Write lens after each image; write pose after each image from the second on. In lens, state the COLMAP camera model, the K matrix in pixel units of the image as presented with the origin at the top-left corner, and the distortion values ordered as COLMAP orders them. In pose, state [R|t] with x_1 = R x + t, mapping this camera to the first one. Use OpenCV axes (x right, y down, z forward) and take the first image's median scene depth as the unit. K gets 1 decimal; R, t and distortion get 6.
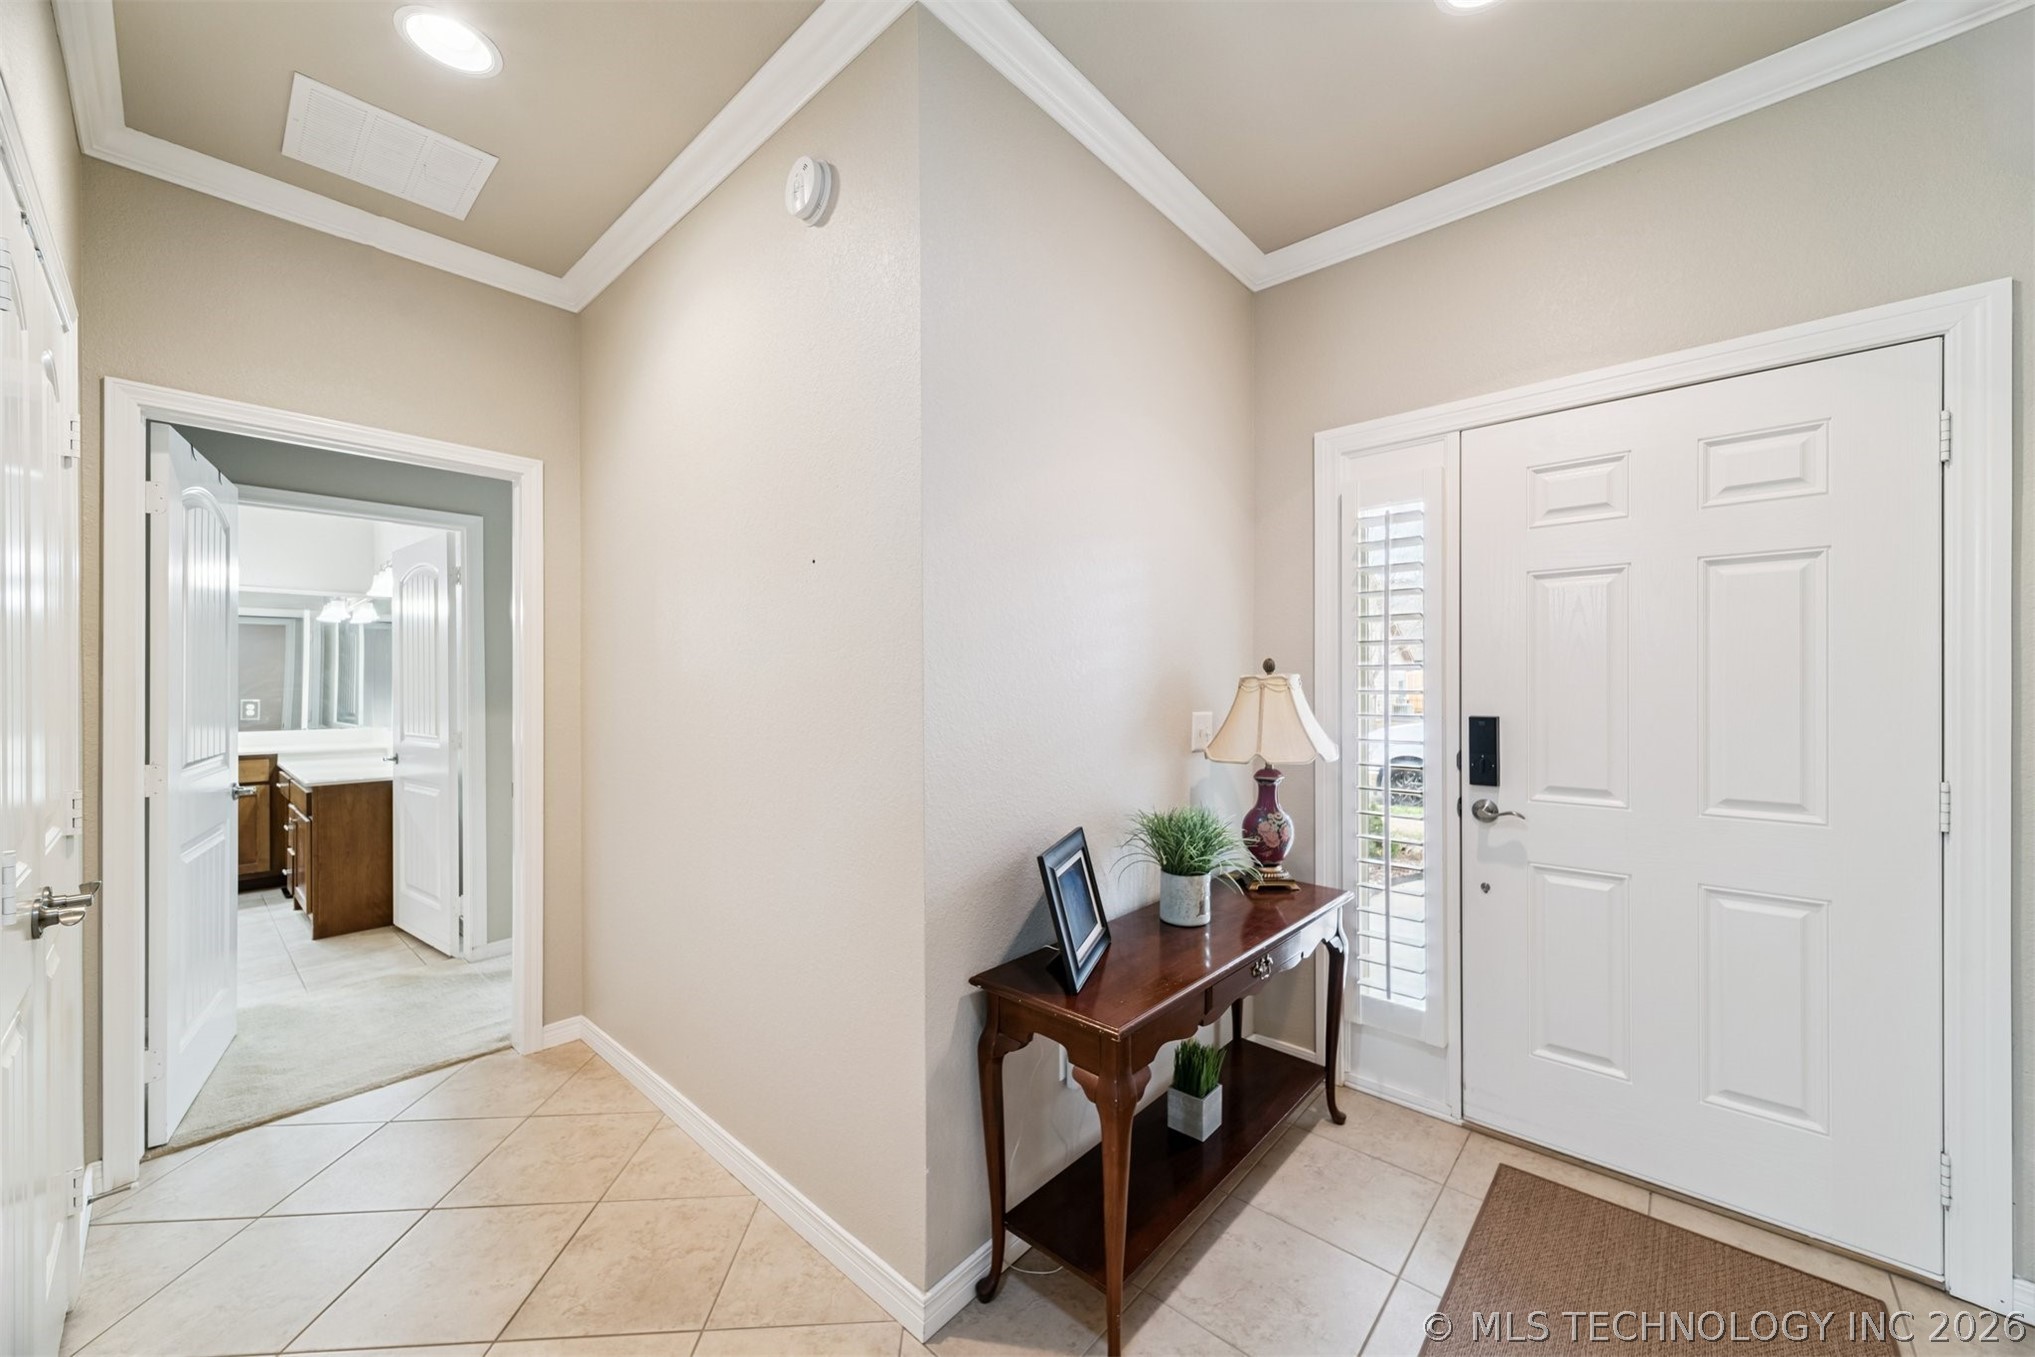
lens RADIAL K [[755.9, 0, 1018.5], [0, 755.9, 680.2], [0, 0, 1]] dist [-0.003895, -0.000615]
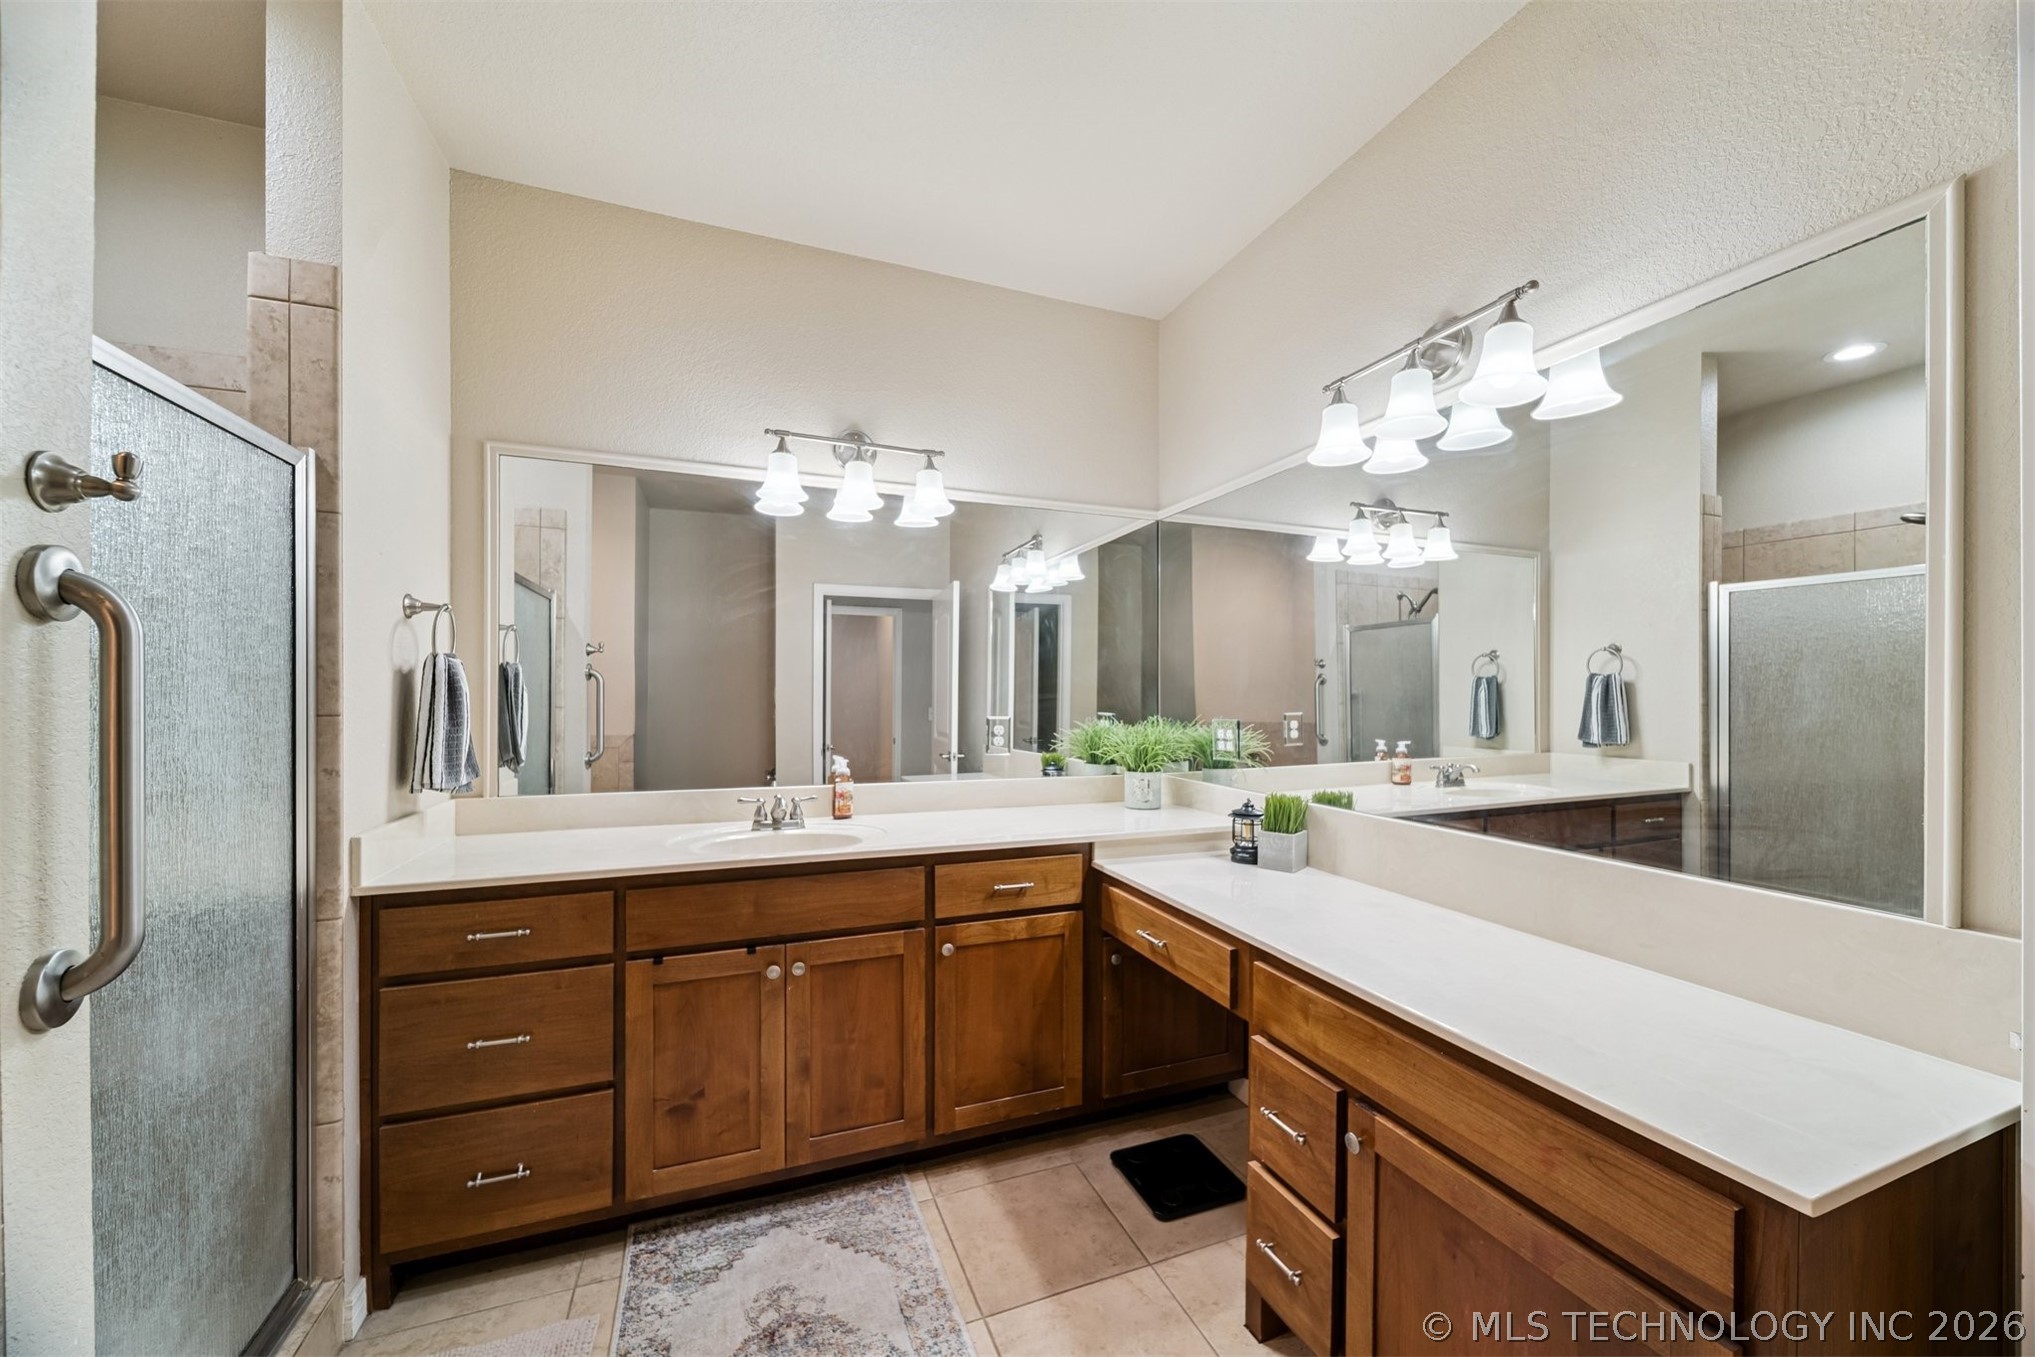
lens RADIAL K [[755.9, 0, 1008.0], [0, 755.9, 693.7], [0, 0, 1]] dist [-0.003895, -0.000615]
pose [[0.894479, 0.006411, -0.447065, -0.837614], [-0.006160, 0.999979, 0.002015, 0.010368], [0.447068, 0.000951, 0.894499, 0.583380]]
